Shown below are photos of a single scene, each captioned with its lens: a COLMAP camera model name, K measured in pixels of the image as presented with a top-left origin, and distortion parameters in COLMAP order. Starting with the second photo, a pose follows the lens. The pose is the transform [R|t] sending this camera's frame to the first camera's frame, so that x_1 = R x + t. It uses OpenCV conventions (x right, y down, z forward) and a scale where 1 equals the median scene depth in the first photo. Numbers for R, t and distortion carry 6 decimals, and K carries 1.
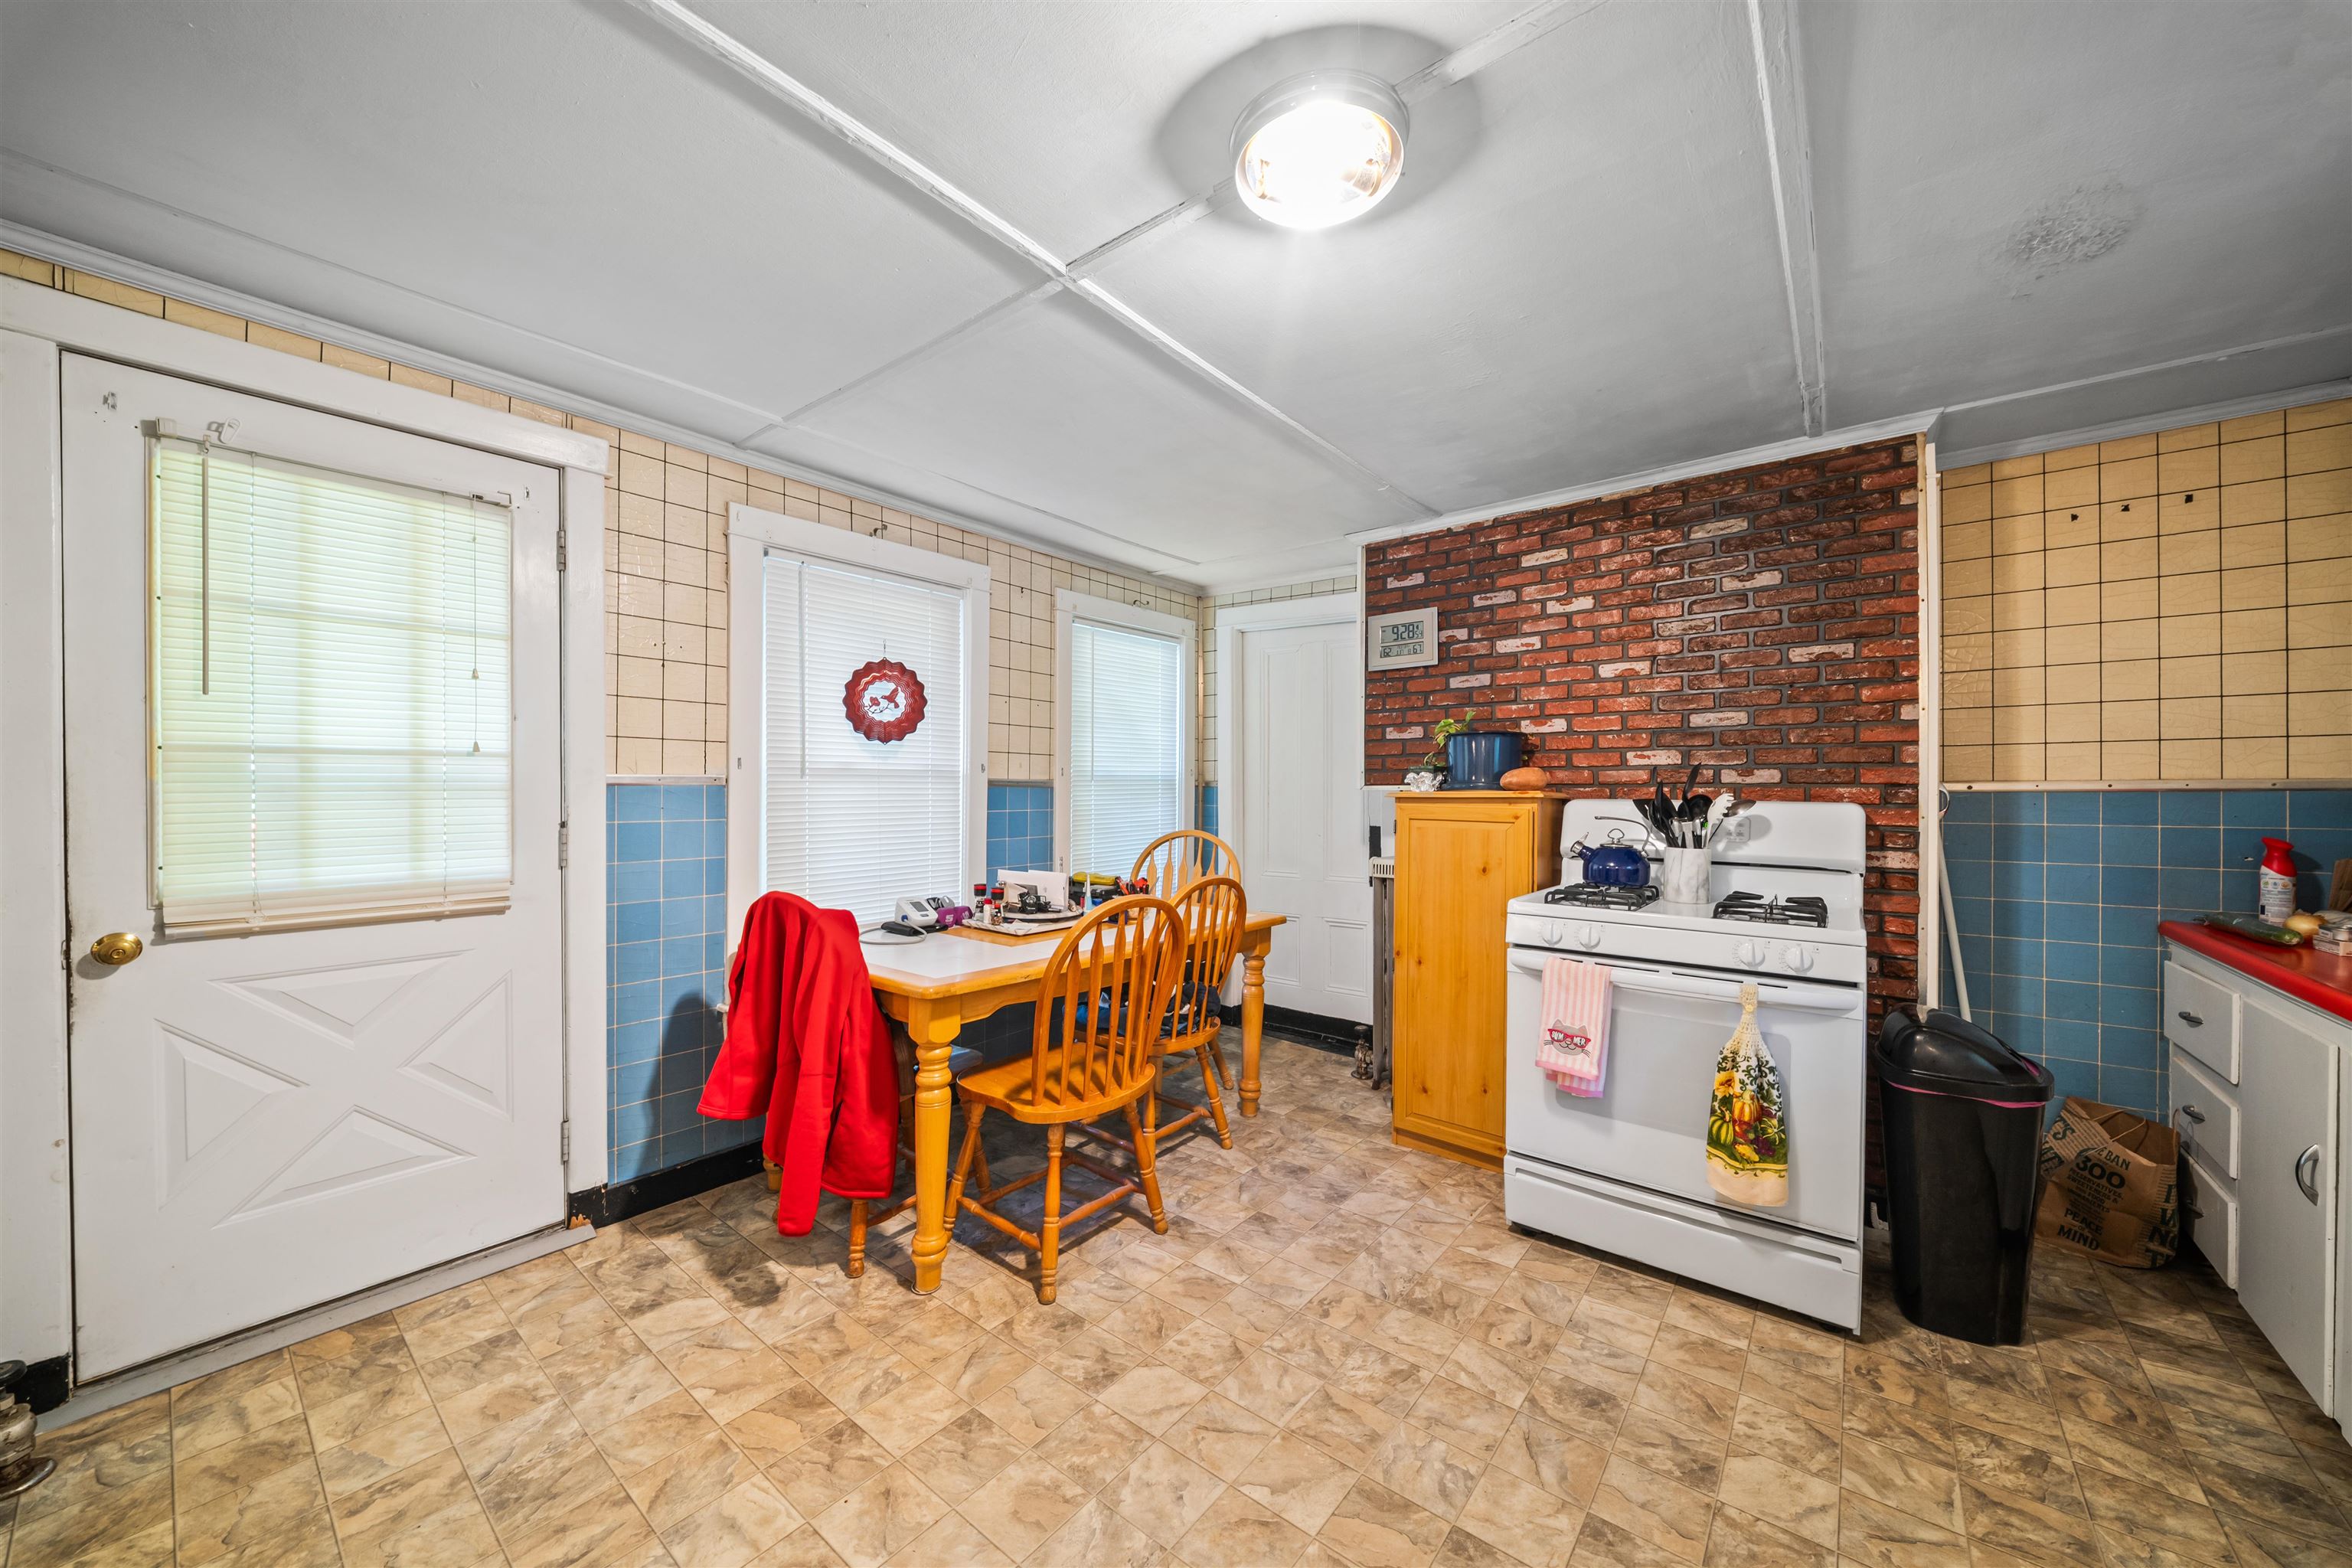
lens RADIAL K [[829.9, 0, 1175.4], [0, 829.9, 789.6], [0, 0, 1]] dist [0.000470, -0.003083]
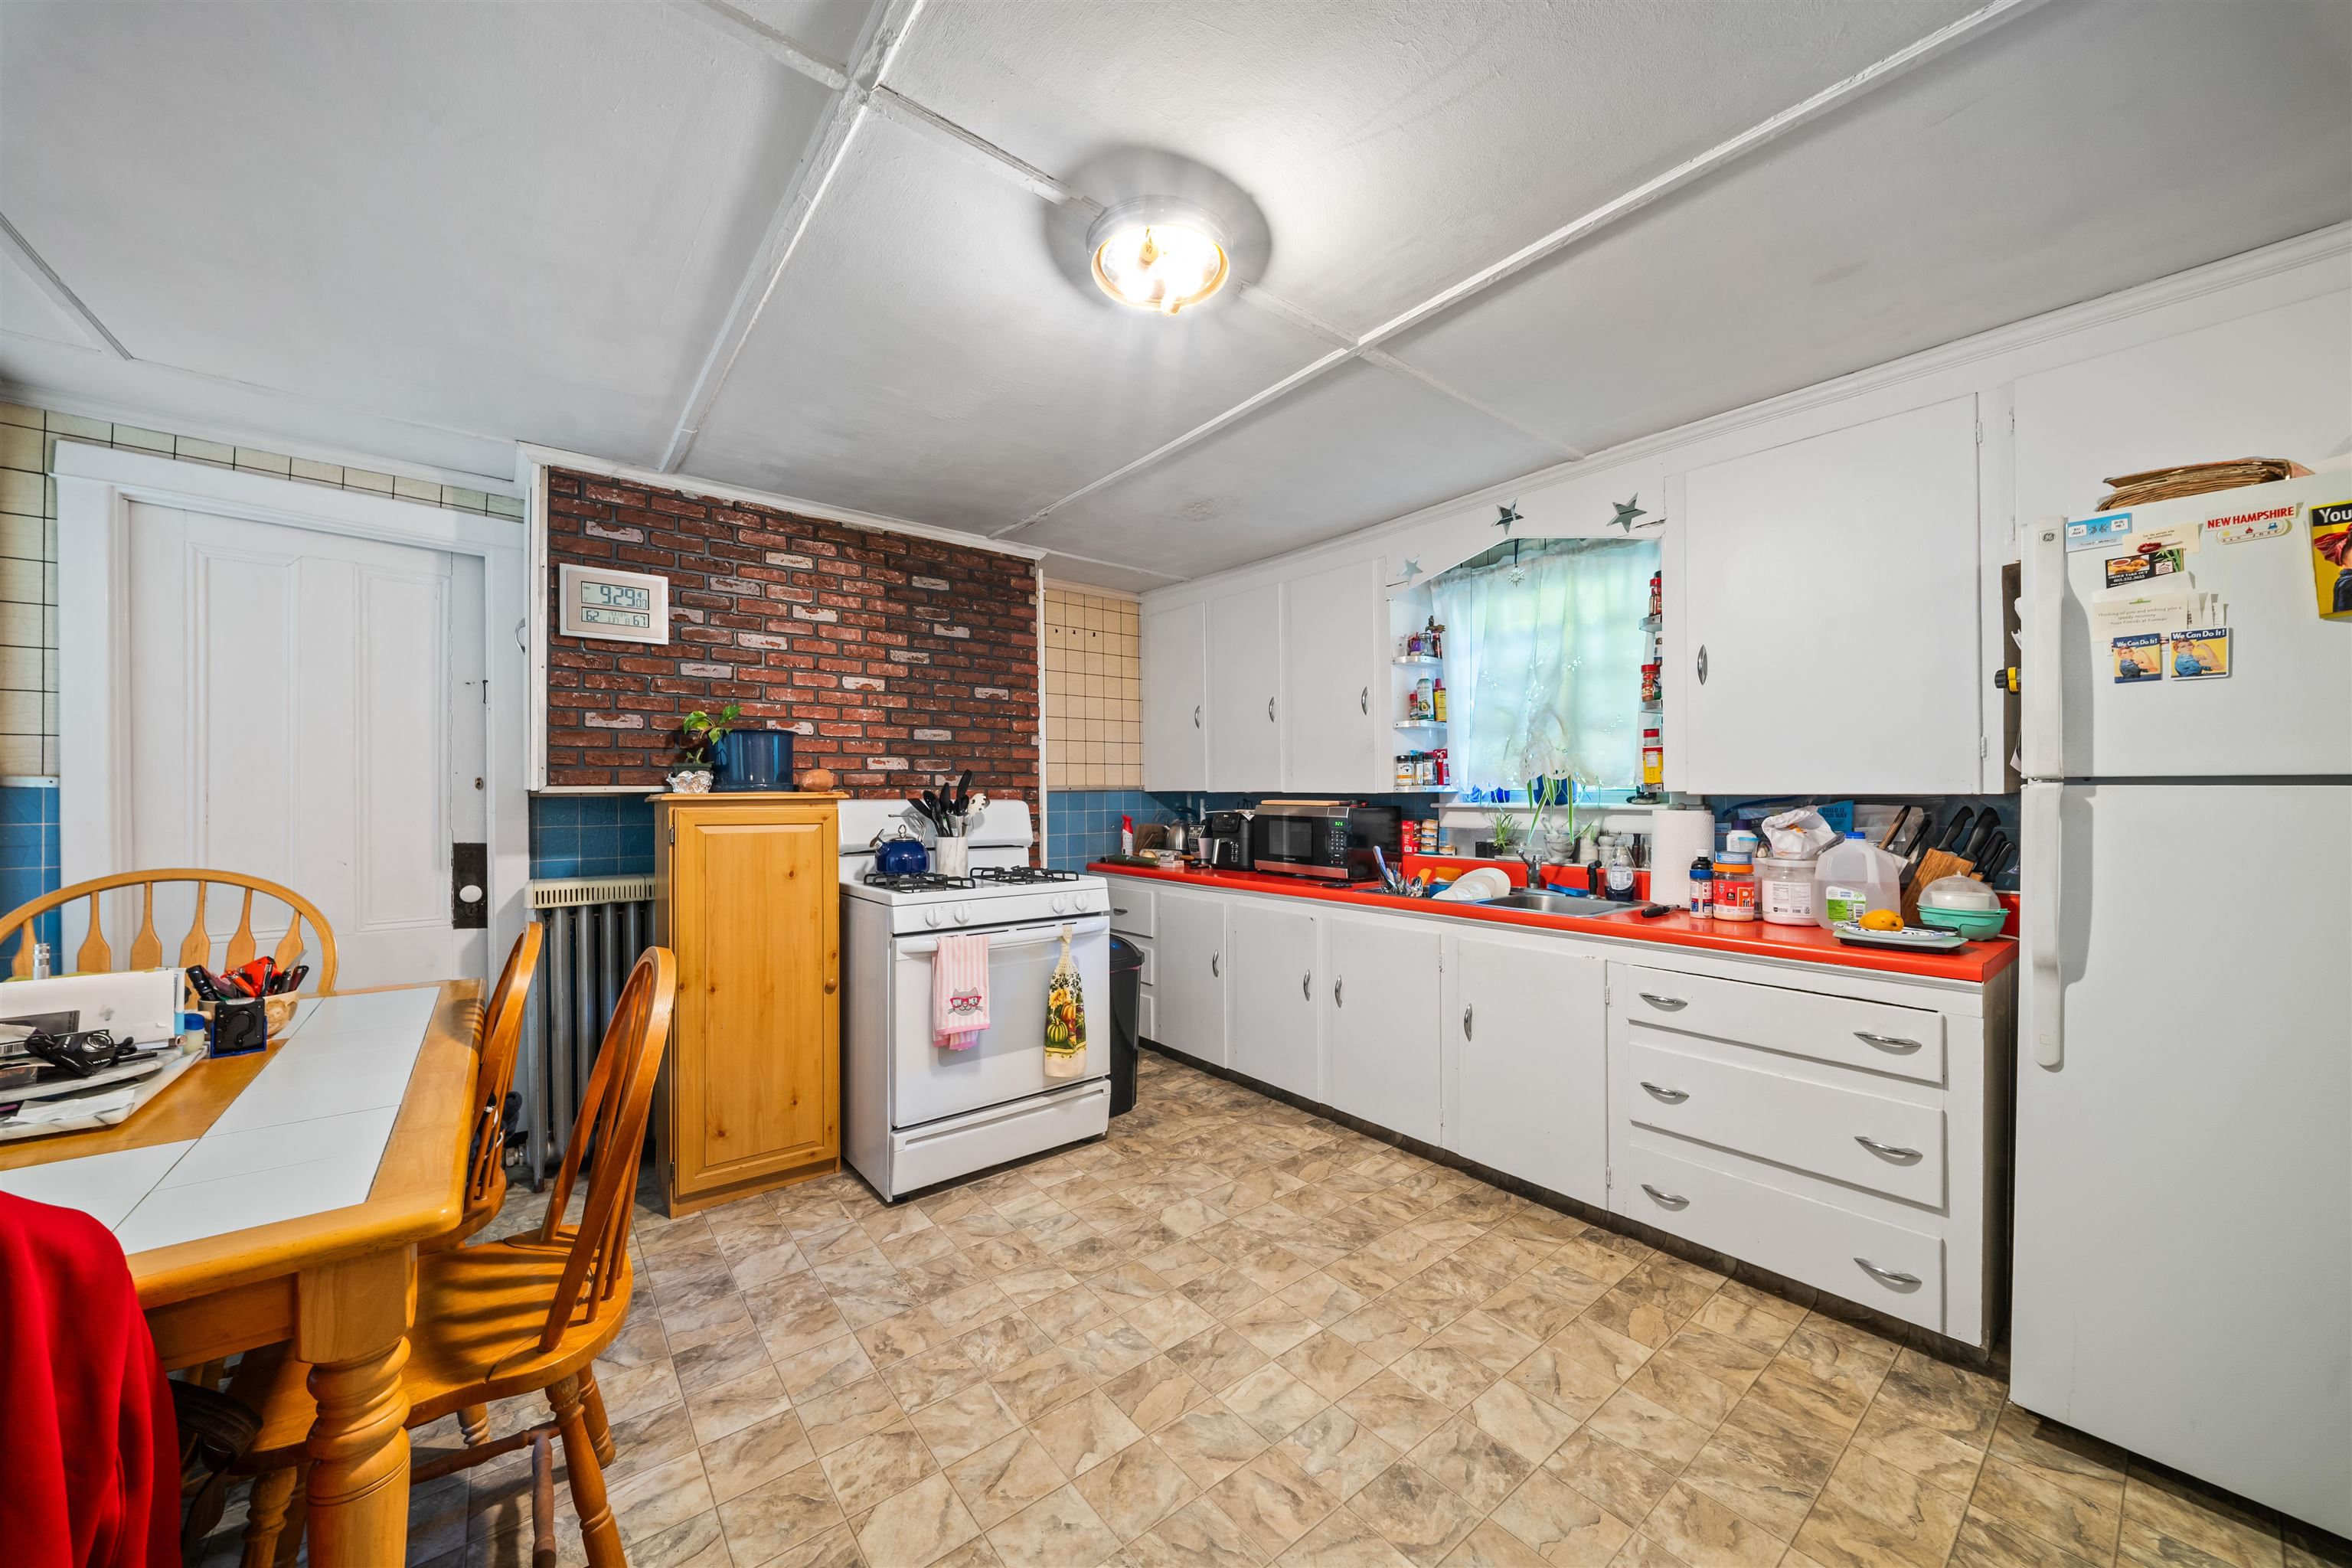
lens RADIAL K [[843.4, 0, 1176.0], [0, 843.4, 784.0], [0, 0, 1]] dist [0.000265, -0.000083]
pose [[0.207740, 0.010206, 0.978131, -0.537281], [0.002709, 0.999936, -0.011009, 0.004632], [-0.978180, 0.004937, 0.207699, 0.388005]]
